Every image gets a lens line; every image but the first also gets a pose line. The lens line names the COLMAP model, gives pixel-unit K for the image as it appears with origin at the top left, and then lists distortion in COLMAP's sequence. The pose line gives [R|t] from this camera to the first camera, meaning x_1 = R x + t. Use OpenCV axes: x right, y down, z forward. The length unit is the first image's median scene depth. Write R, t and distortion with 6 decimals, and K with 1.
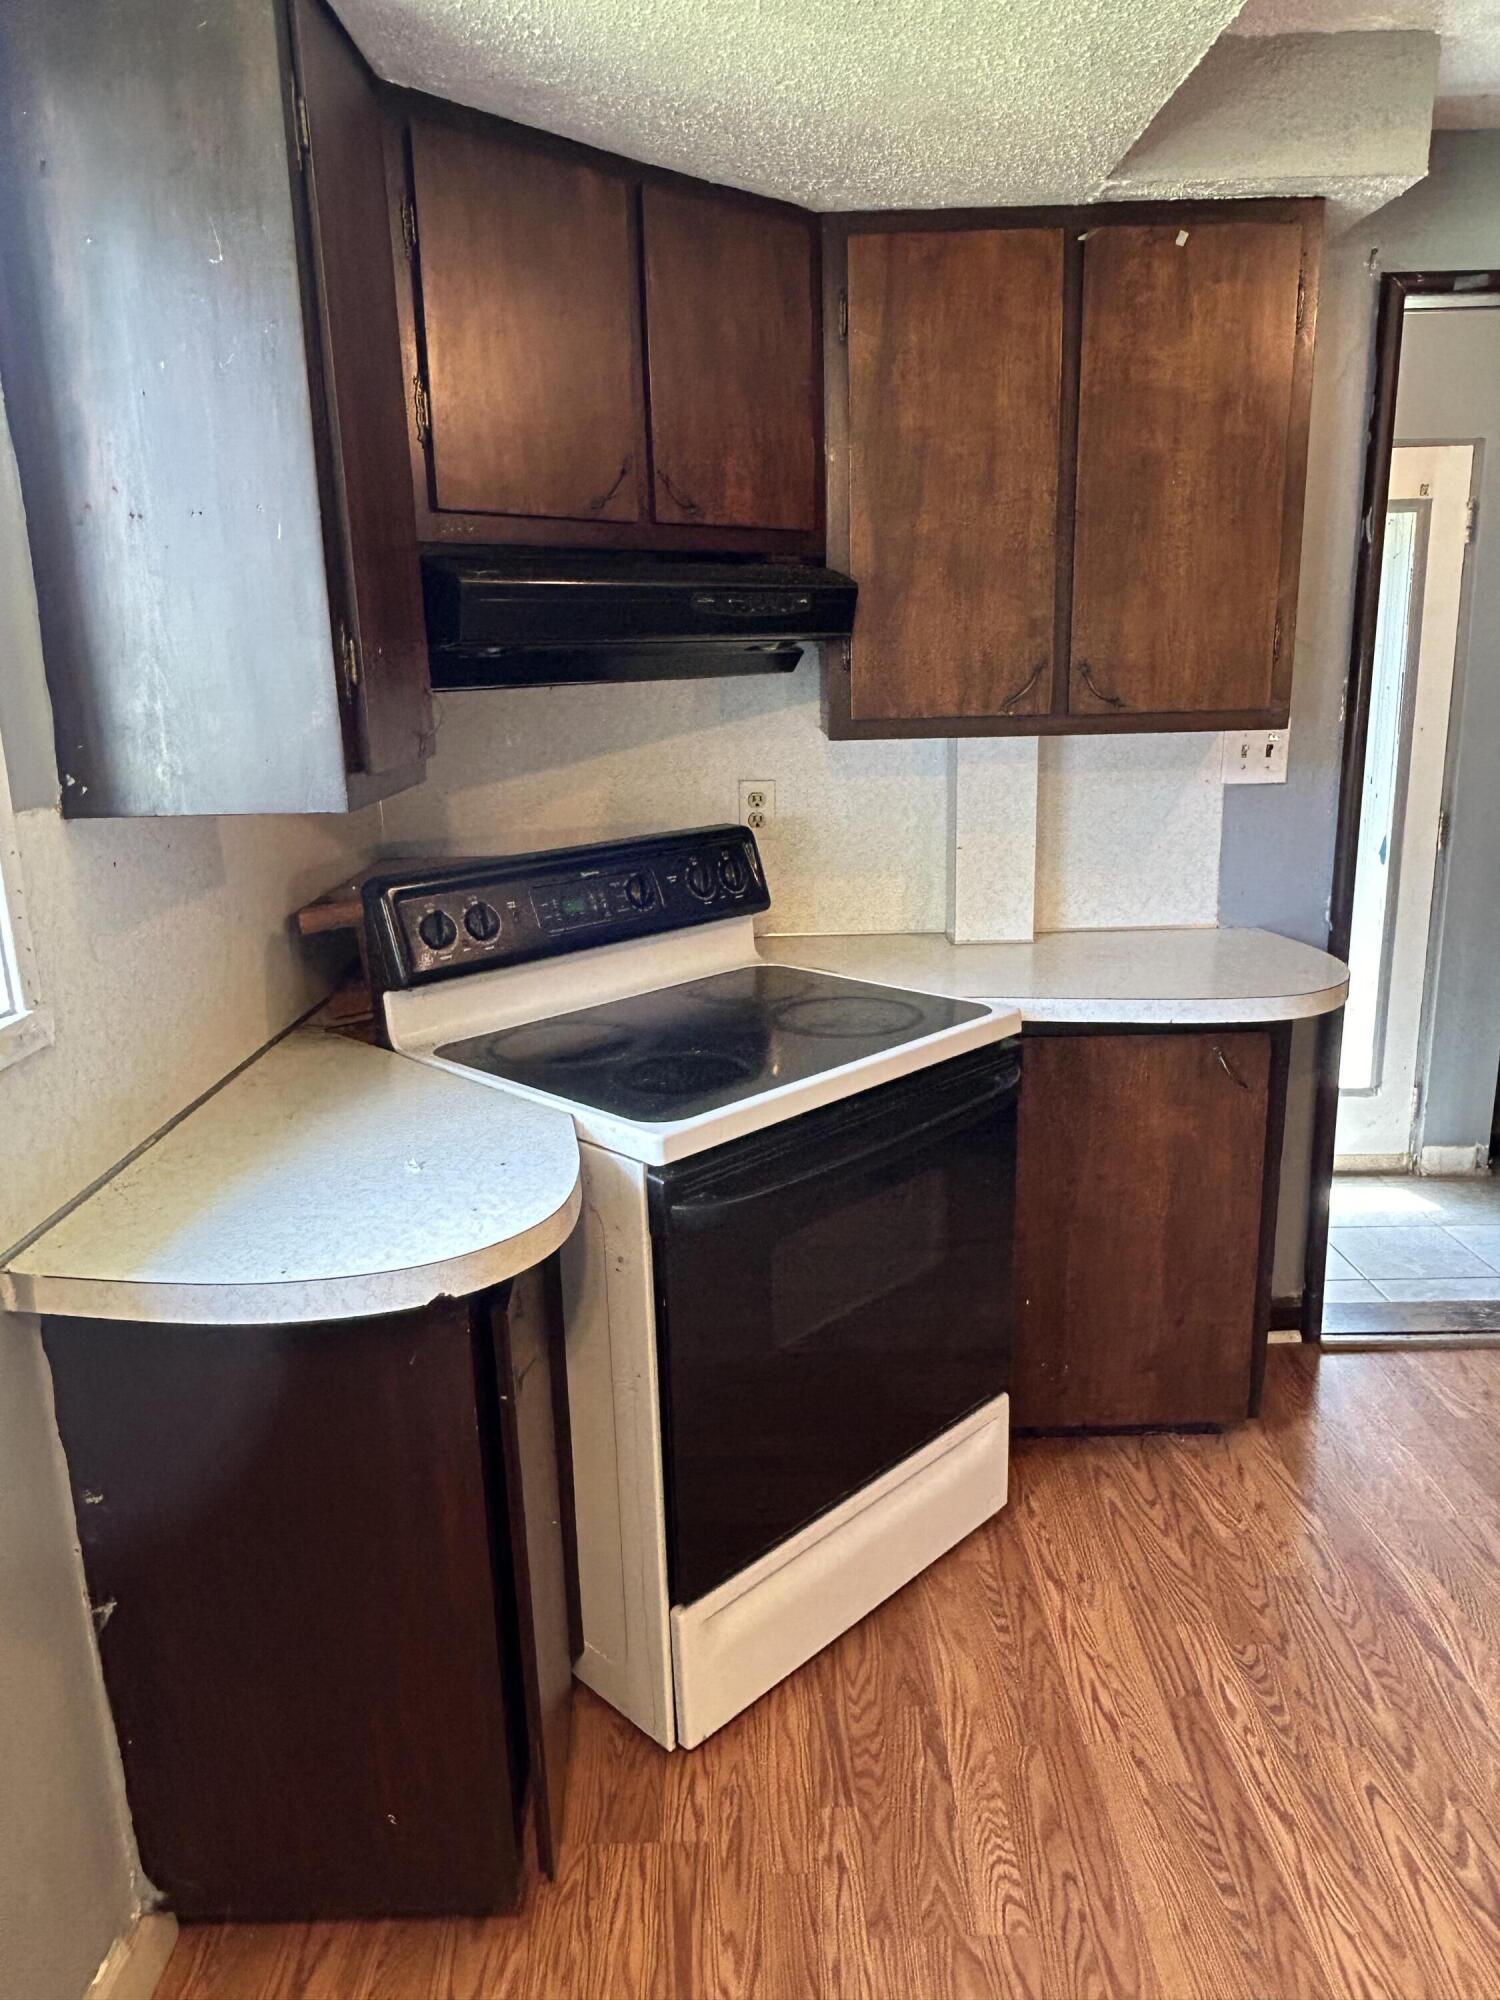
lens RADIAL K [[1368.0, 0, 756.1], [0, 1368.0, 996.1], [0, 0, 1]] dist [-0.006090, -0.002875]
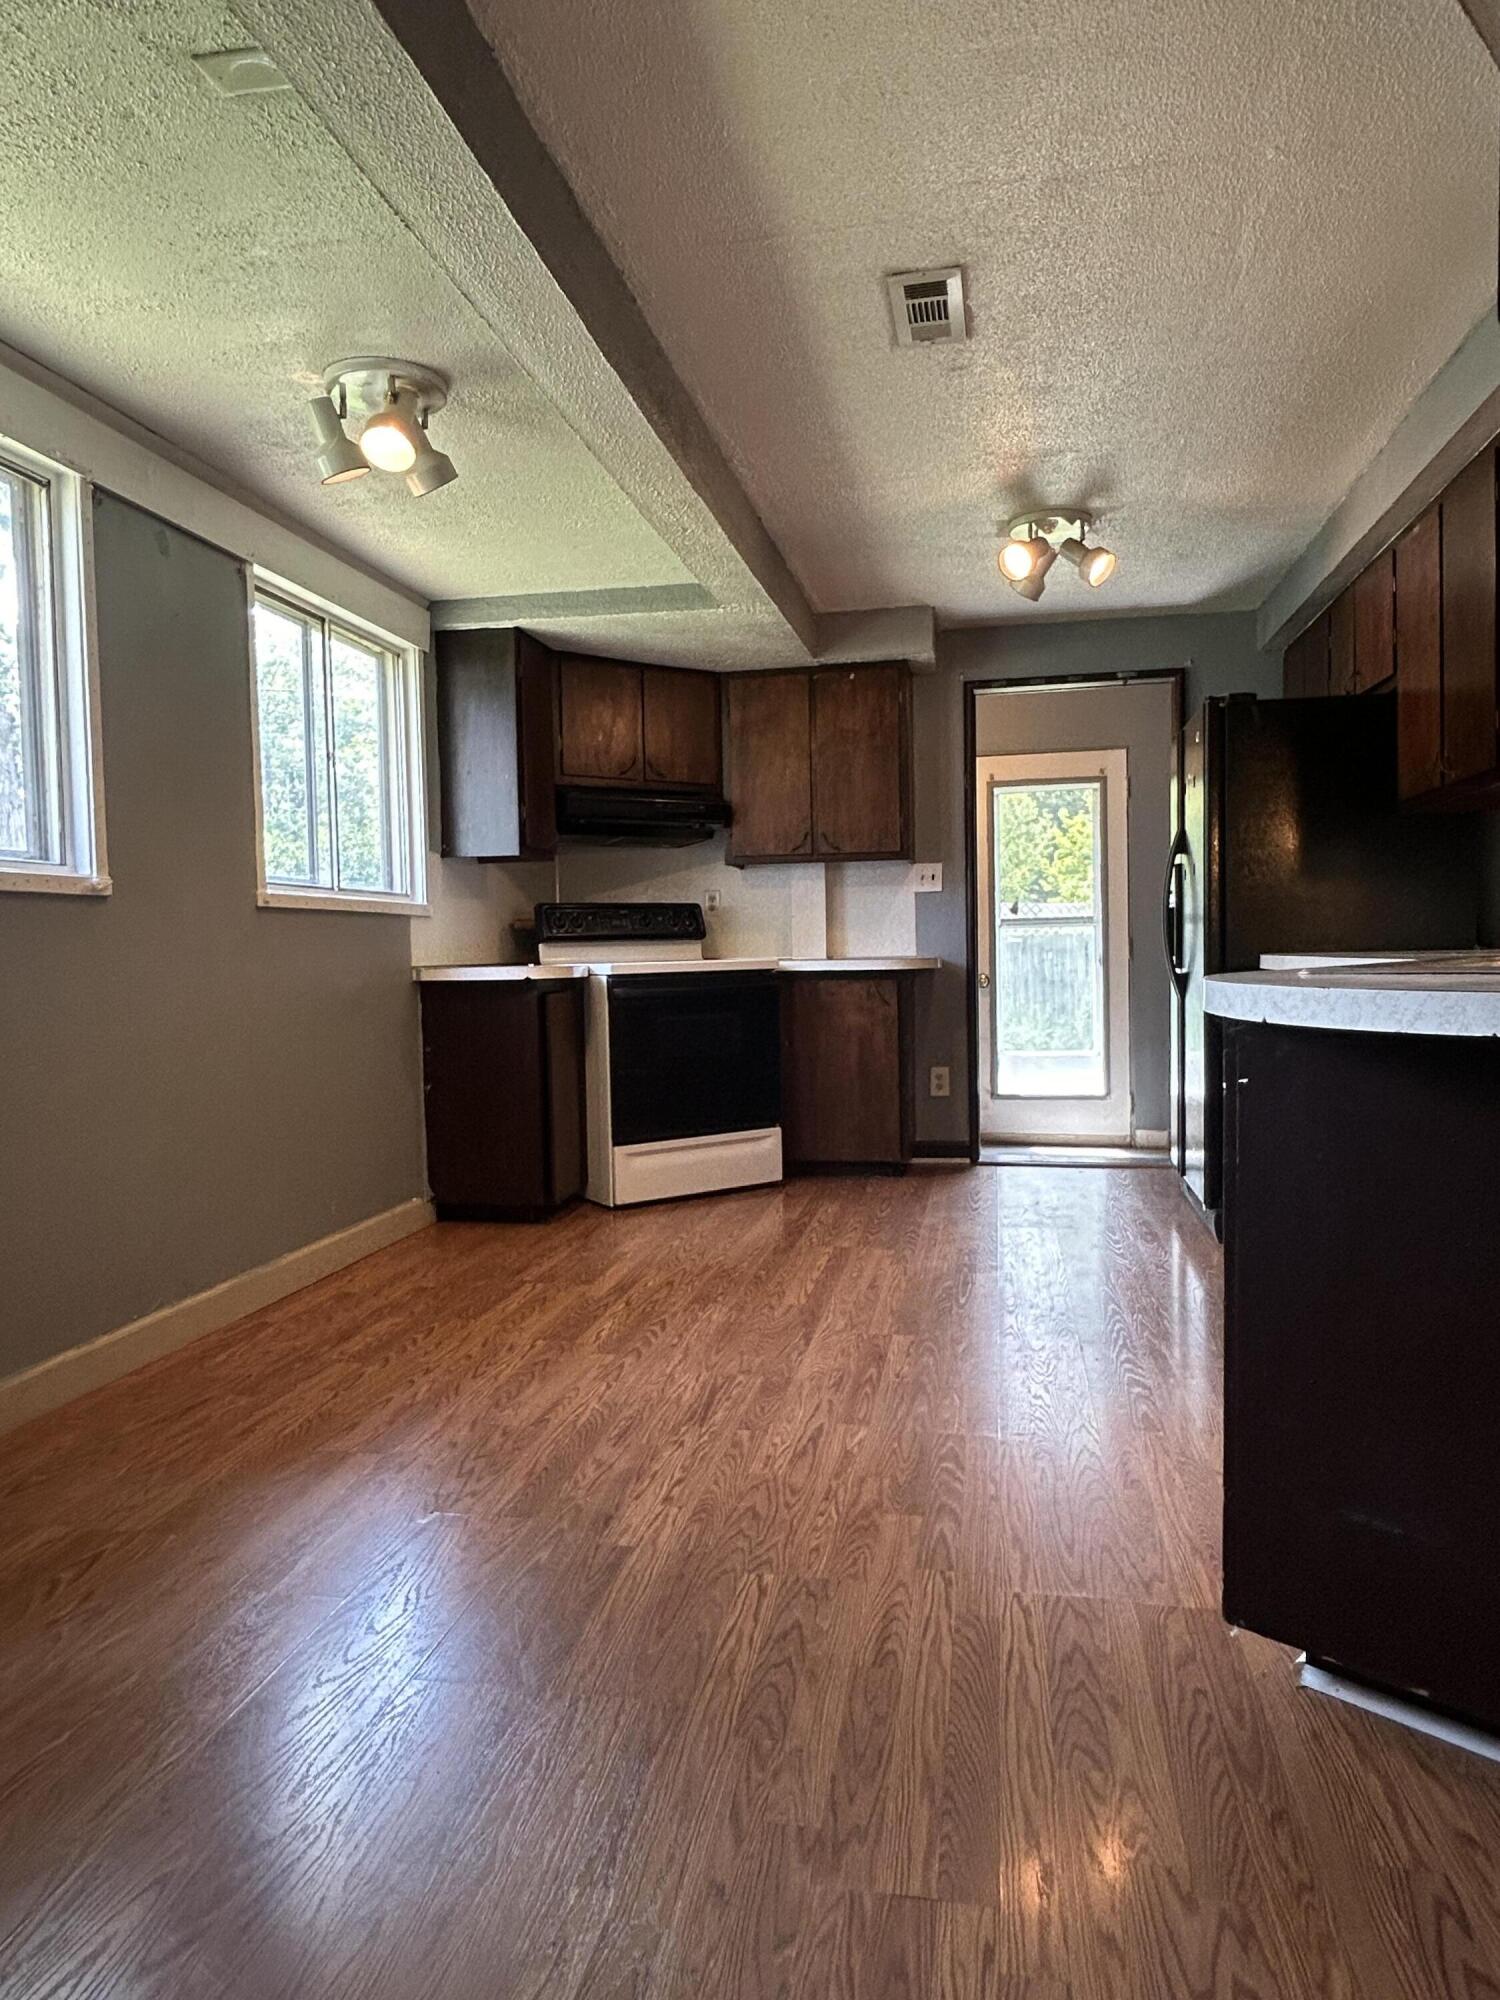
lens RADIAL K [[1227.4, 0, 751.9], [0, 1227.4, 995.7], [0, 0, 1]] dist [-0.001257, -0.005256]
pose [[0.981341, 0.014510, -0.191729, 0.548062], [-0.053212, 0.978698, -0.198291, 0.499461], [0.184767, 0.204794, 0.961208, -1.120109]]
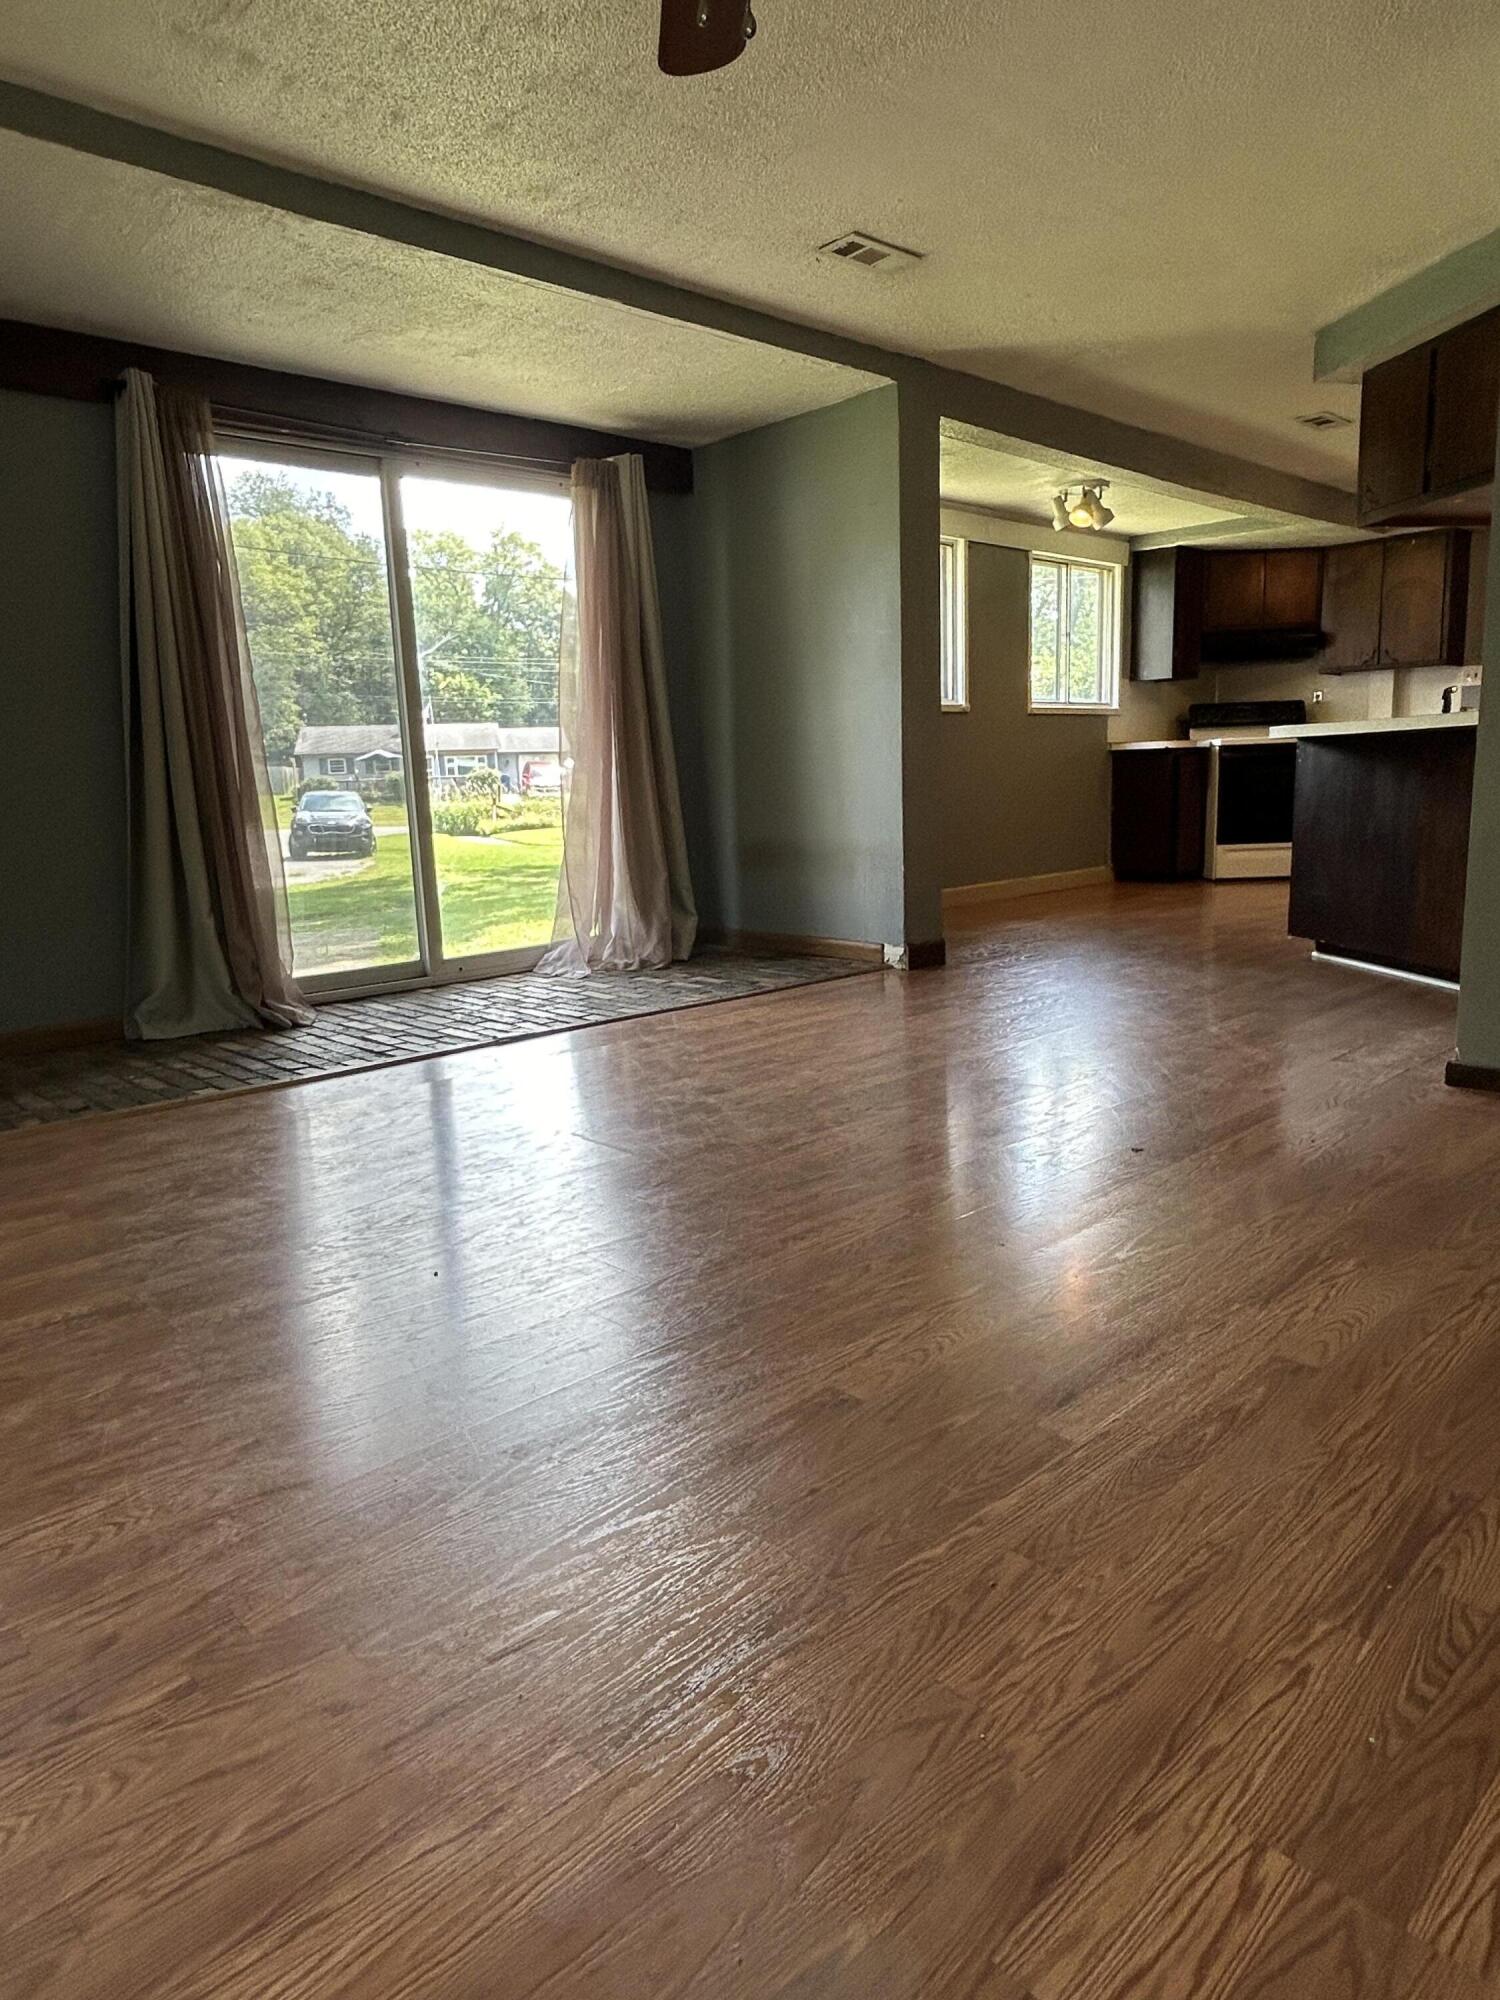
lens RADIAL K [[1227.4, 0, 760.9], [0, 1227.4, 1003.6], [0, 0, 1]] dist [-0.001257, -0.005256]
pose [[0.687196, 0.139336, -0.712985, 1.624622], [-0.162514, 0.986047, 0.036064, 0.890776], [0.708062, 0.091087, 0.700251, -2.547810]]
